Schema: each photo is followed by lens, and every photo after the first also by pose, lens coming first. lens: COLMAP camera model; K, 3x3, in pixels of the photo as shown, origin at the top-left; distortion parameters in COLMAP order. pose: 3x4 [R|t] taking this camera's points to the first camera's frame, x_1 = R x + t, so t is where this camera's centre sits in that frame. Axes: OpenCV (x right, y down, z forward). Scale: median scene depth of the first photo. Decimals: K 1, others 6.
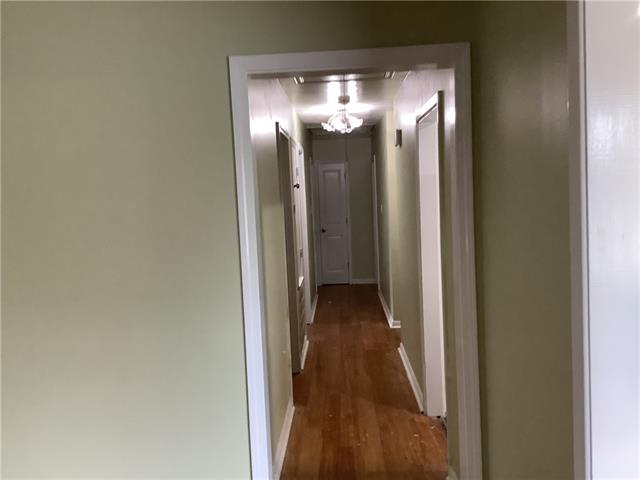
lens RADIAL K [[590.5, 0, 320.0], [0, 590.5, 240.0], [0, 0, 1]] dist [0.088254, 0.001571]
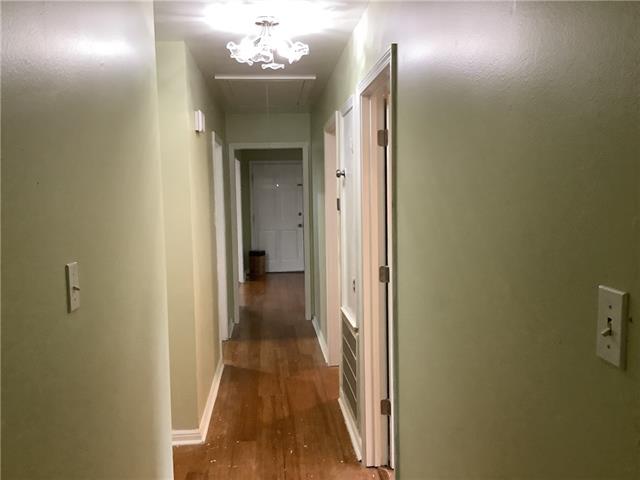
lens RADIAL K [[590.5, 0, 320.0], [0, 590.5, 240.0], [0, 0, 1]] dist [0.088254, 0.001571]
pose [[-0.990609, 0.073263, -0.115442, 0.095811], [0.052319, 0.983177, 0.175003, -0.183188], [0.126321, 0.167320, -0.977777, 2.248181]]
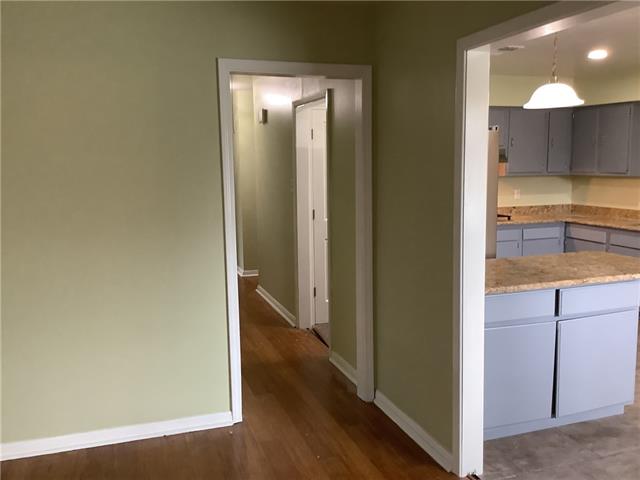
lens RADIAL K [[590.5, 0, 320.0], [0, 590.5, 240.0], [0, 0, 1]] dist [0.088254, 0.001571]
pose [[0.934460, -0.014208, 0.355784, -0.247601], [-0.002108, 0.998965, 0.045429, 0.034778], [-0.356061, -0.043202, 0.933463, -0.248666]]
